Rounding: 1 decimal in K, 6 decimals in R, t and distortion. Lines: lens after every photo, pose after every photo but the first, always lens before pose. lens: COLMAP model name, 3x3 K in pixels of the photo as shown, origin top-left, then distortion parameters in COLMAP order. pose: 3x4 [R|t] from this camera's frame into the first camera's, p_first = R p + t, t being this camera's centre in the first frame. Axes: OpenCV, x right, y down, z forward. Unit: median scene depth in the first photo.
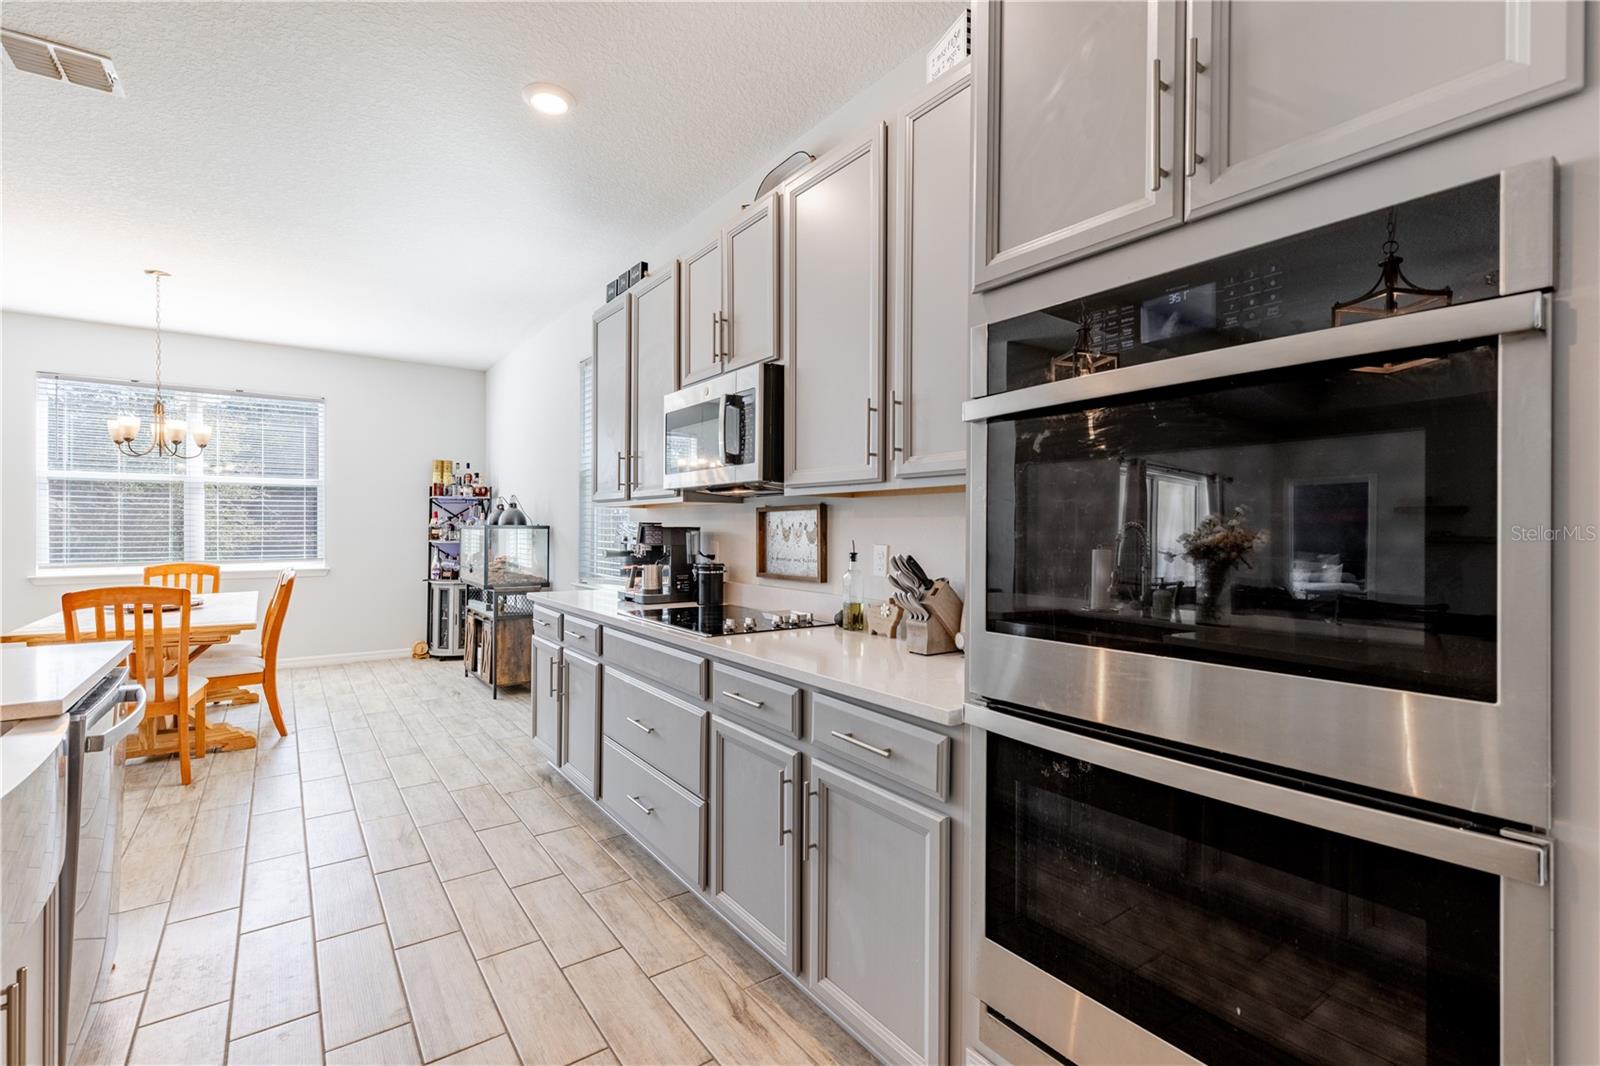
lens RADIAL K [[715.8, 0, 787.8], [0, 715.8, 531.9], [0, 0, 1]] dist [0.004016, -0.000498]
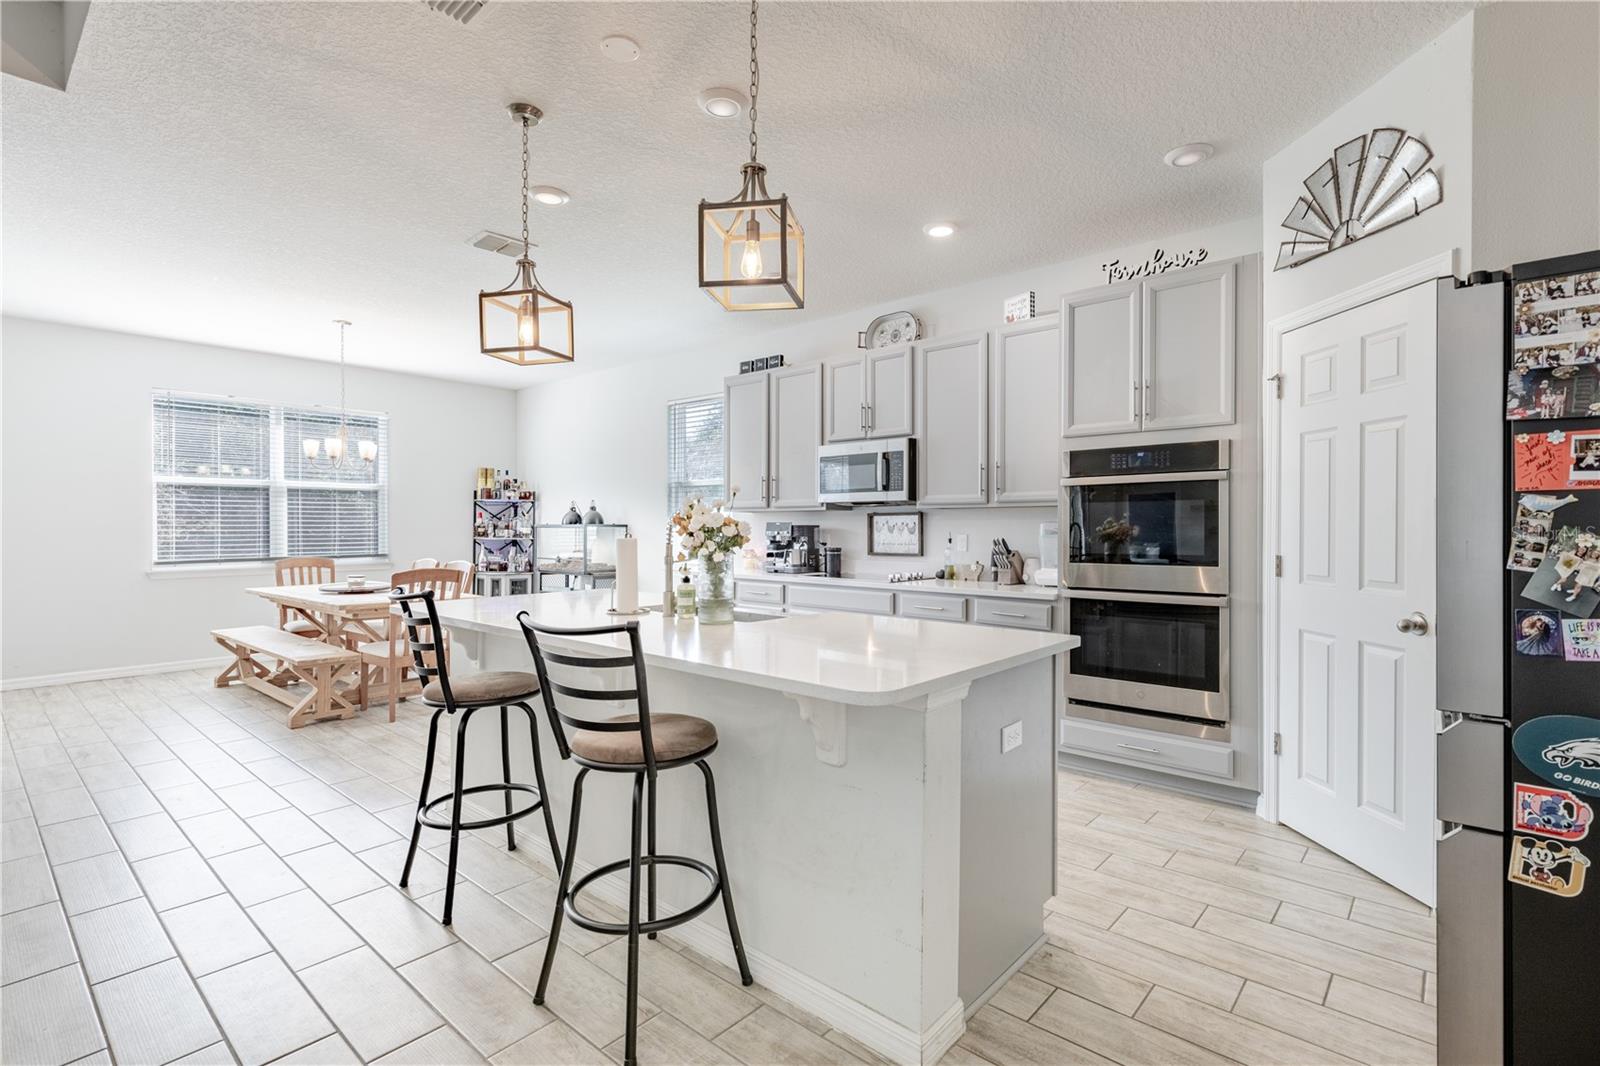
lens RADIAL K [[760.0, 0, 808.7], [0, 760.0, 526.4], [0, 0, 1]] dist [0.019174, 0.000513]
pose [[0.972962, -0.002783, 0.230950, -0.510963], [0.004045, 0.999979, -0.004992, 0.003829], [-0.230931, 0.005792, 0.972953, -0.600786]]
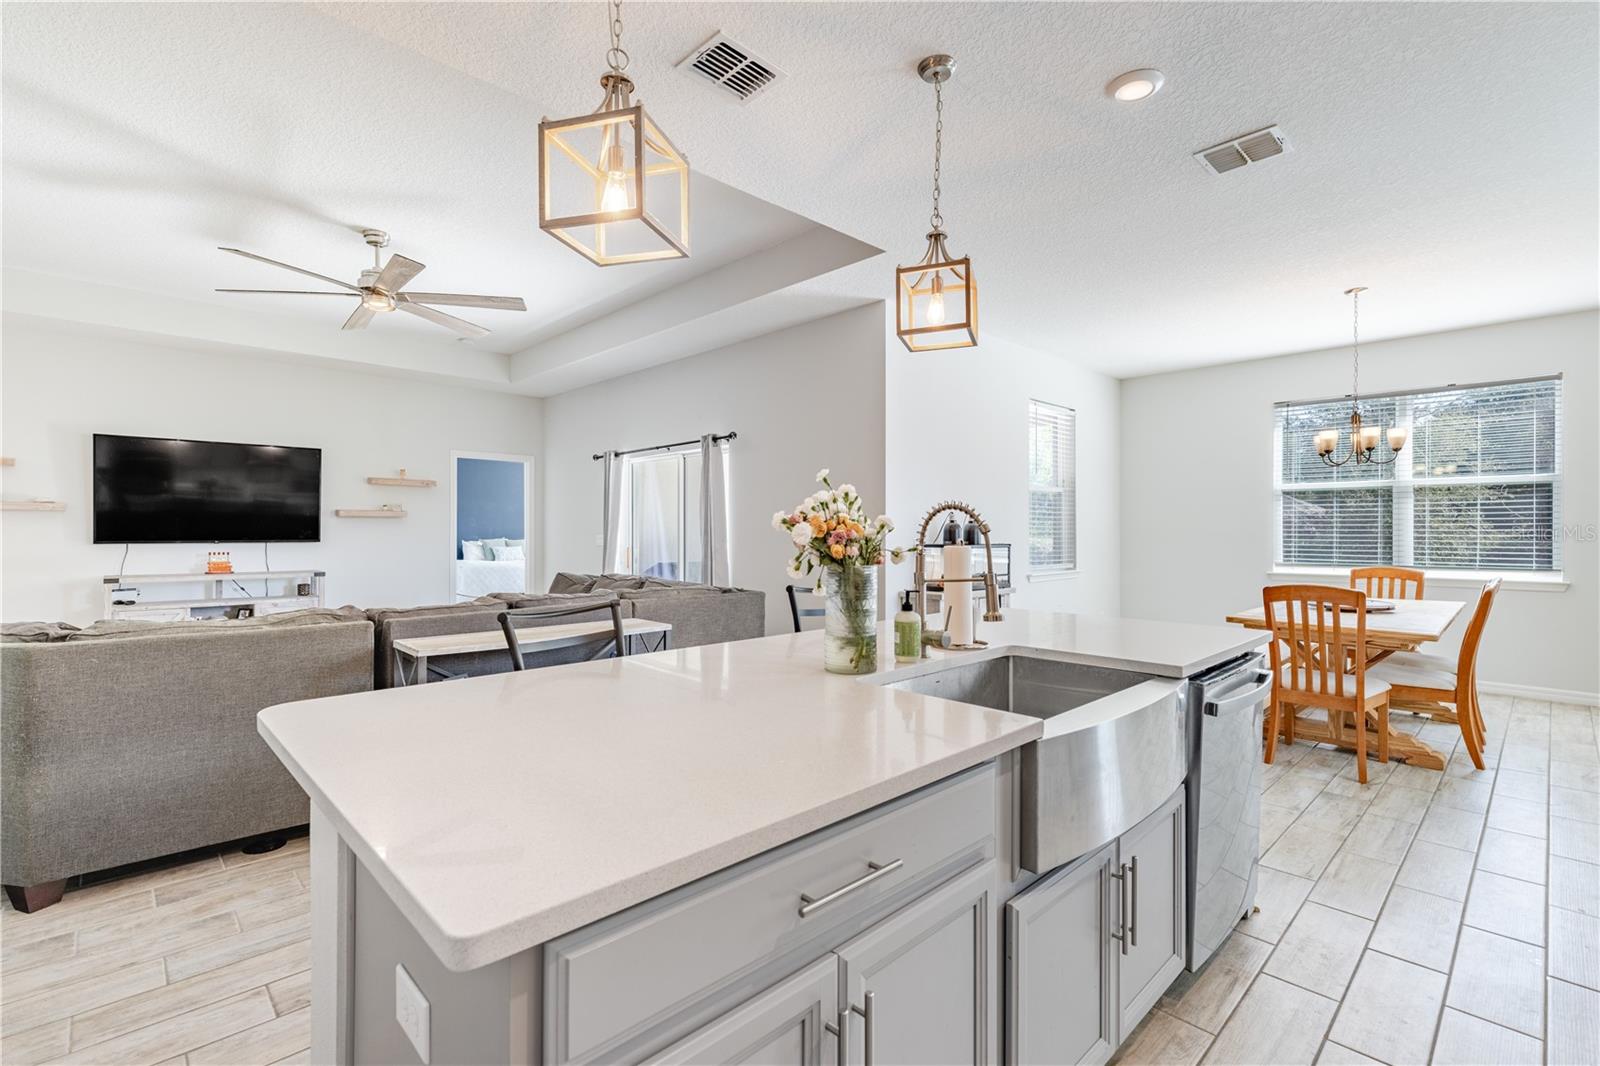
lens RADIAL K [[715.8, 0, 799.7], [0, 715.8, 533.0], [0, 0, 1]] dist [0.004016, -0.000498]
pose [[0.143071, 0.000305, -0.989712, 0.059062], [-0.005334, 0.999986, -0.000462, 0.000312], [0.989698, 0.005345, 0.143071, 0.057008]]
